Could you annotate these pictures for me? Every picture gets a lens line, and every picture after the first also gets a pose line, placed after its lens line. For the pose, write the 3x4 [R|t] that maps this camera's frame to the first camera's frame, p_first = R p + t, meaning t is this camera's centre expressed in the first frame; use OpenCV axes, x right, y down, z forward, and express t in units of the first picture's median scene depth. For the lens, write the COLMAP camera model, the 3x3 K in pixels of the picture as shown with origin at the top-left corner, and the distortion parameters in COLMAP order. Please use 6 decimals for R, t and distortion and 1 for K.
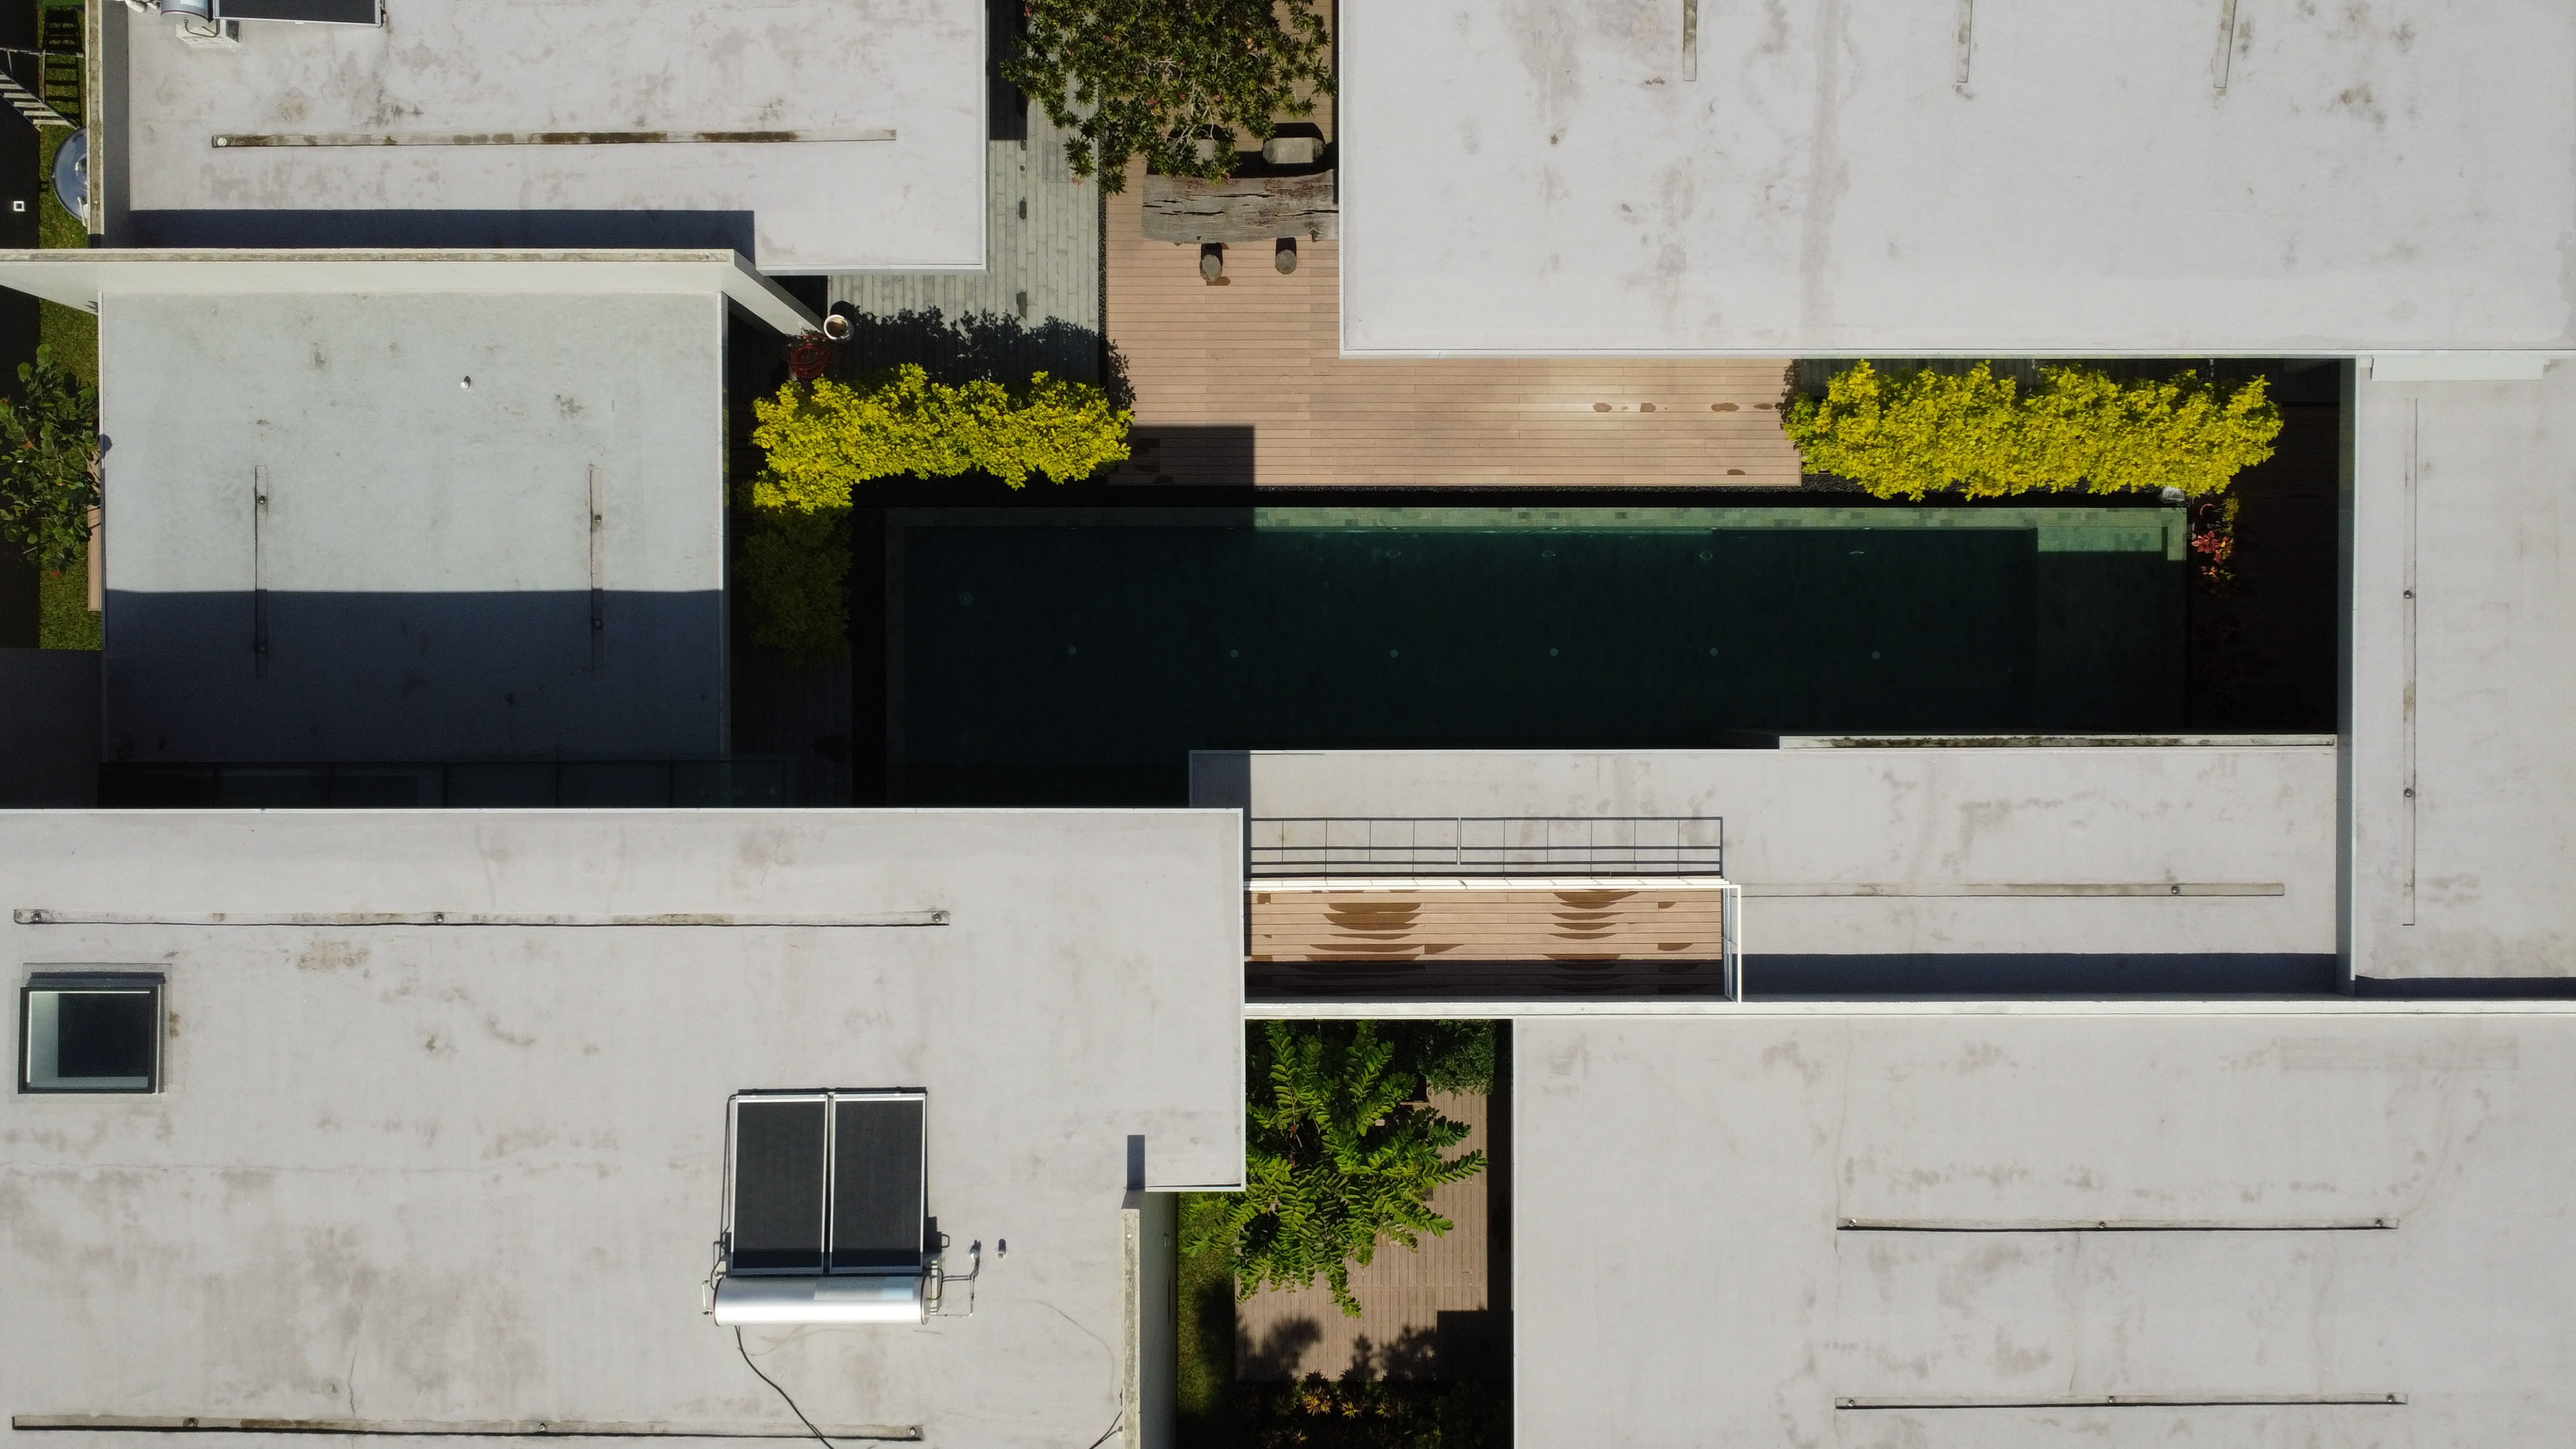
lens RADIAL K [[1917.1, 0, 1288.0], [0, 1917.1, 724.5], [0, 0, 1]] dist [-0.000133, 0.000173]
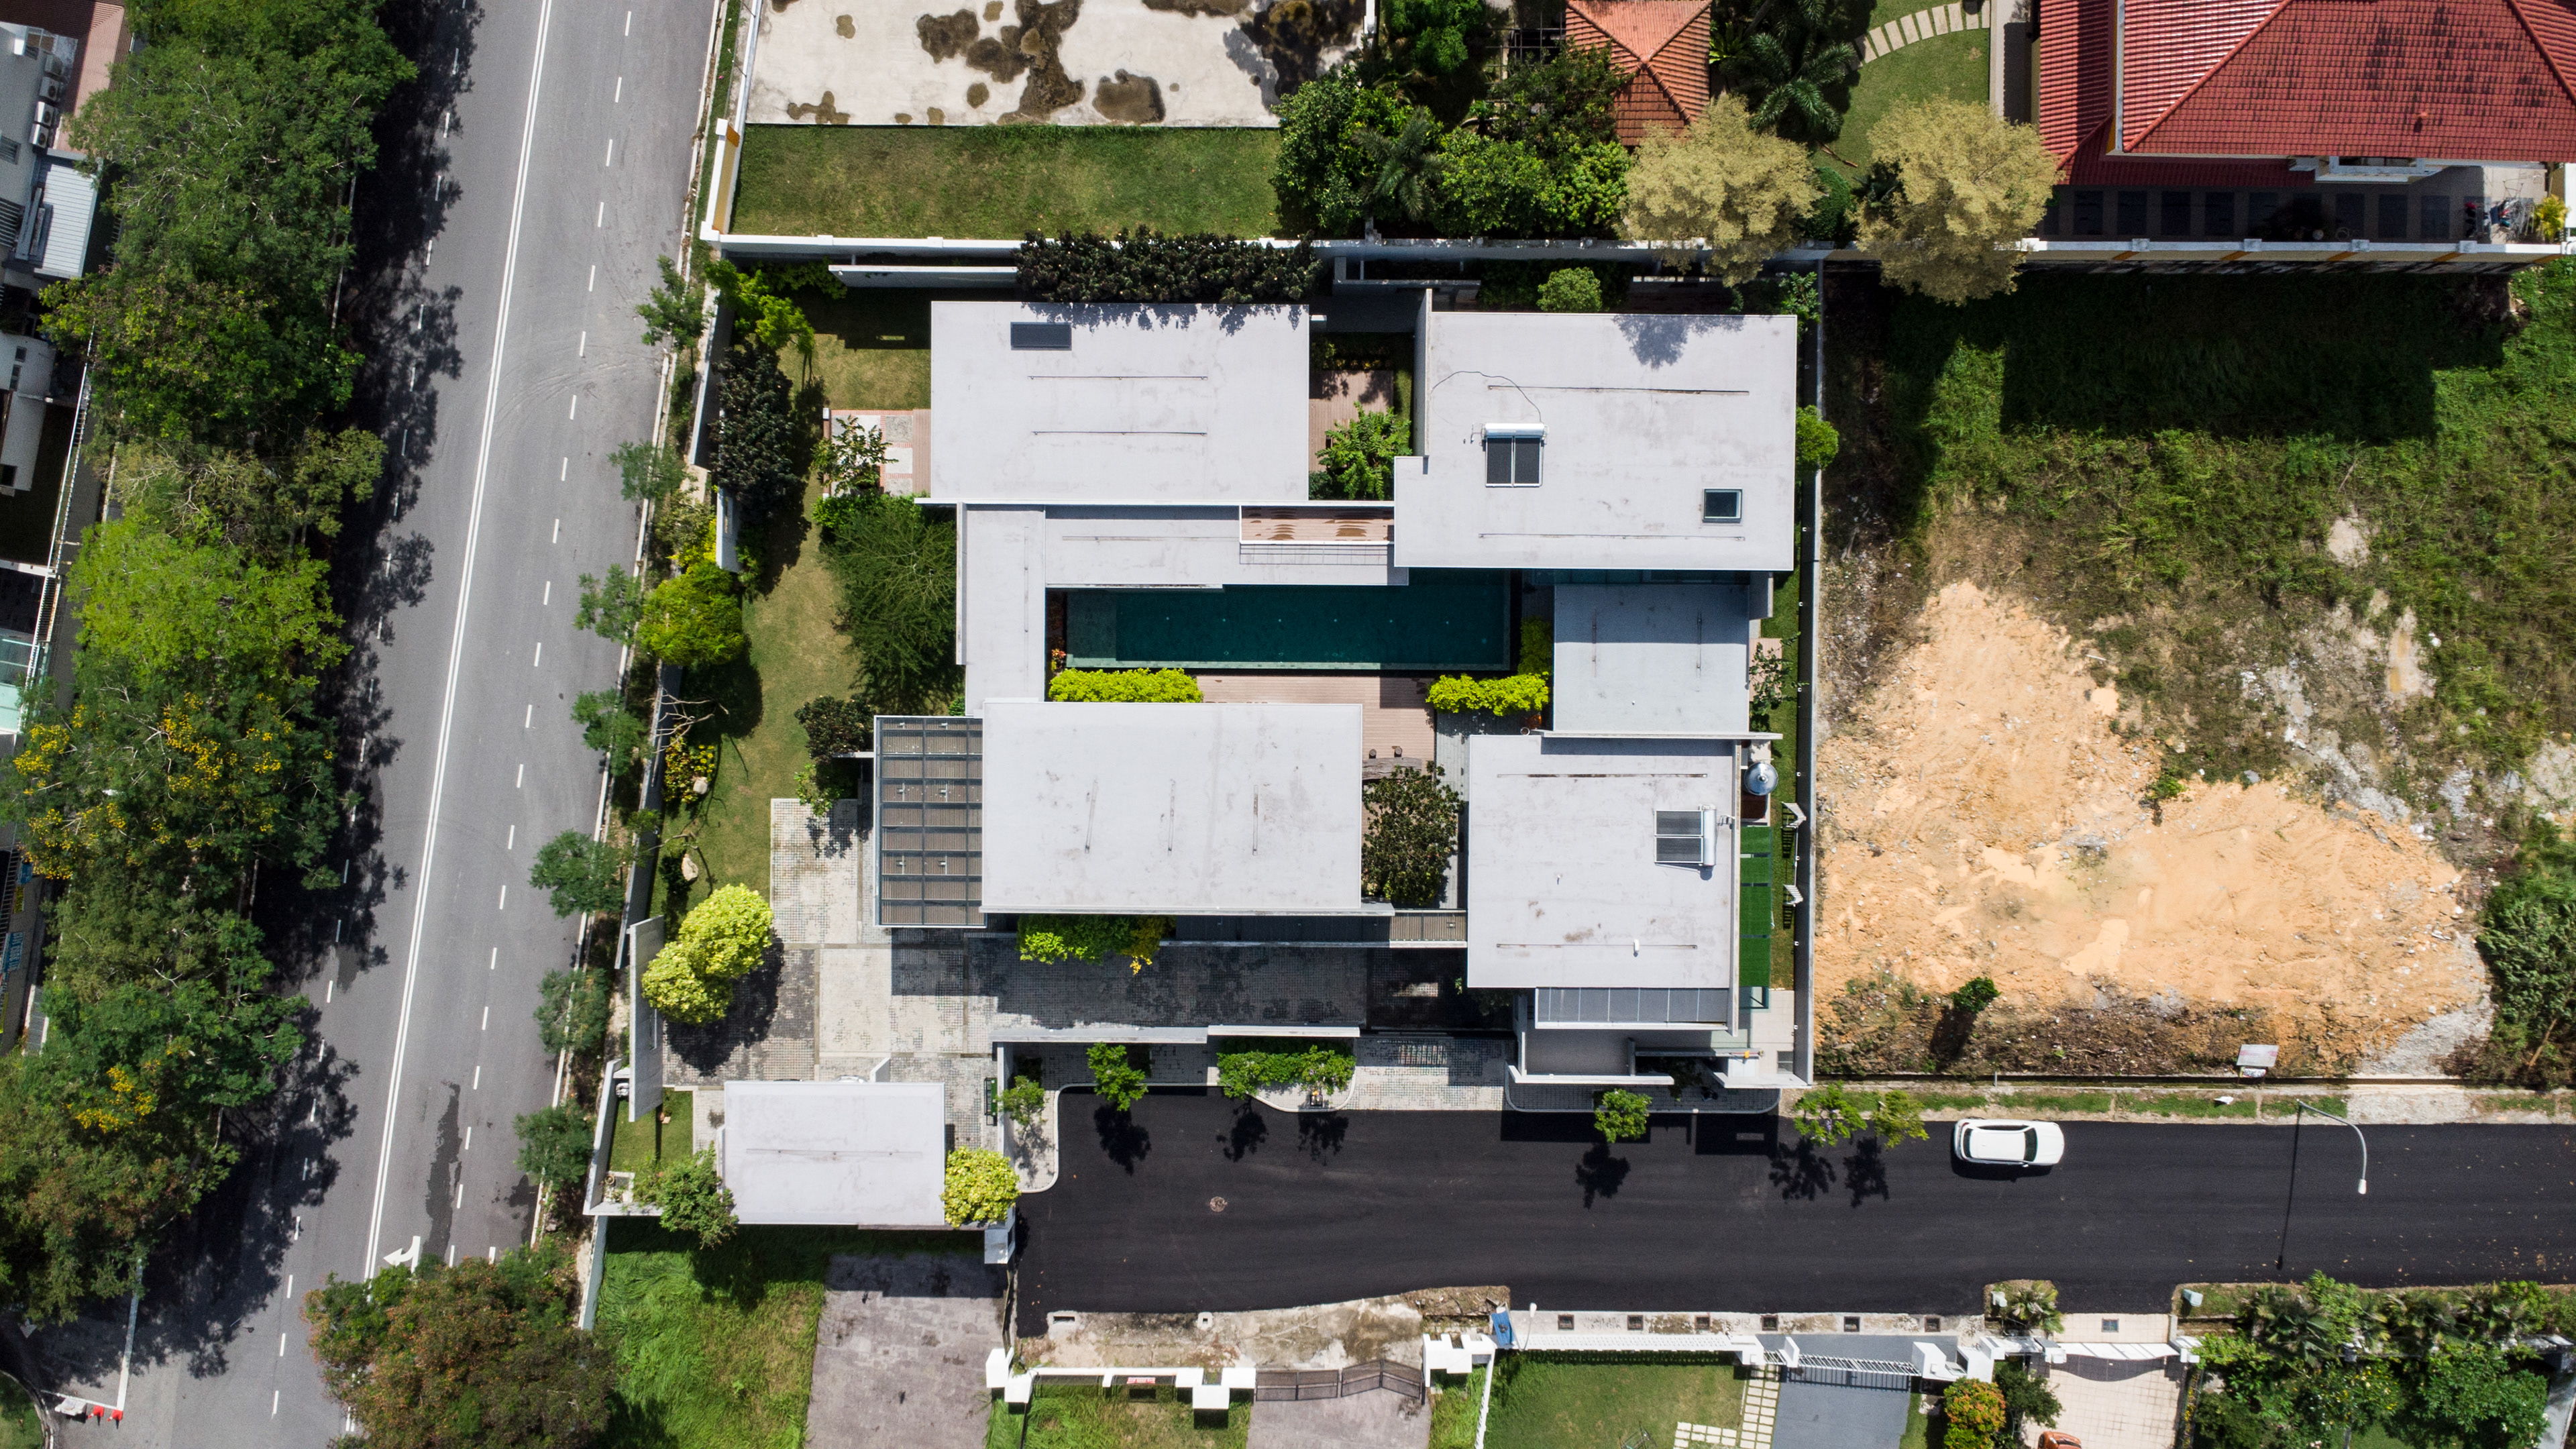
lens RADIAL K [[1917.1, 0, 1288.0], [0, 1917.1, 724.5], [0, 0, 1]] dist [-0.000133, 0.000173]
pose [[-0.999963, -0.006622, -0.005466, 0.162486], [0.006871, -0.998875, -0.046919, -0.069173], [-0.005149, -0.046954, 0.998884, -2.172596]]
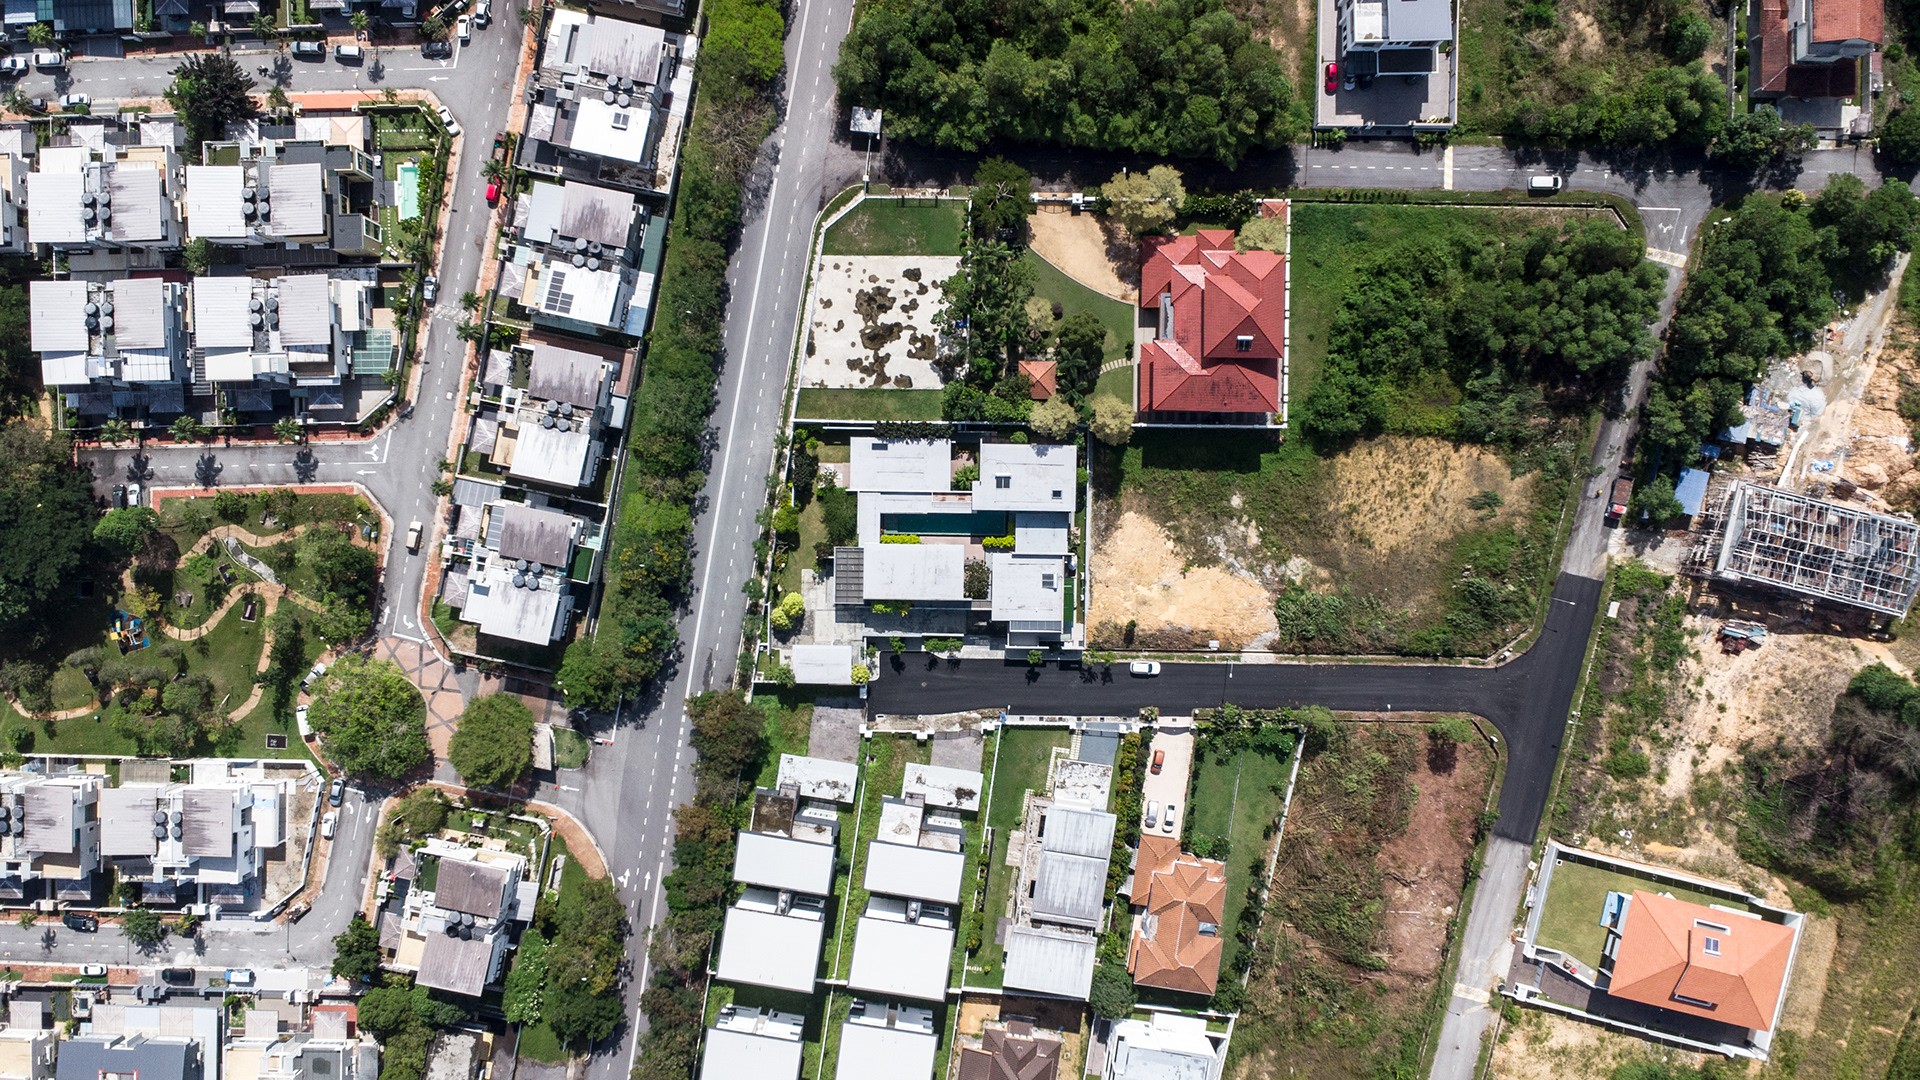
lens RADIAL K [[1428.9, 0, 960.0], [0, 1428.9, 540.0], [0, 0, 1]] dist [-0.000133, 0.000173]
pose [[-0.999855, -0.014125, -0.009466, 0.133406], [0.014568, -0.998717, -0.048506, 0.275548], [-0.008768, -0.048637, 0.998778, -7.864203]]
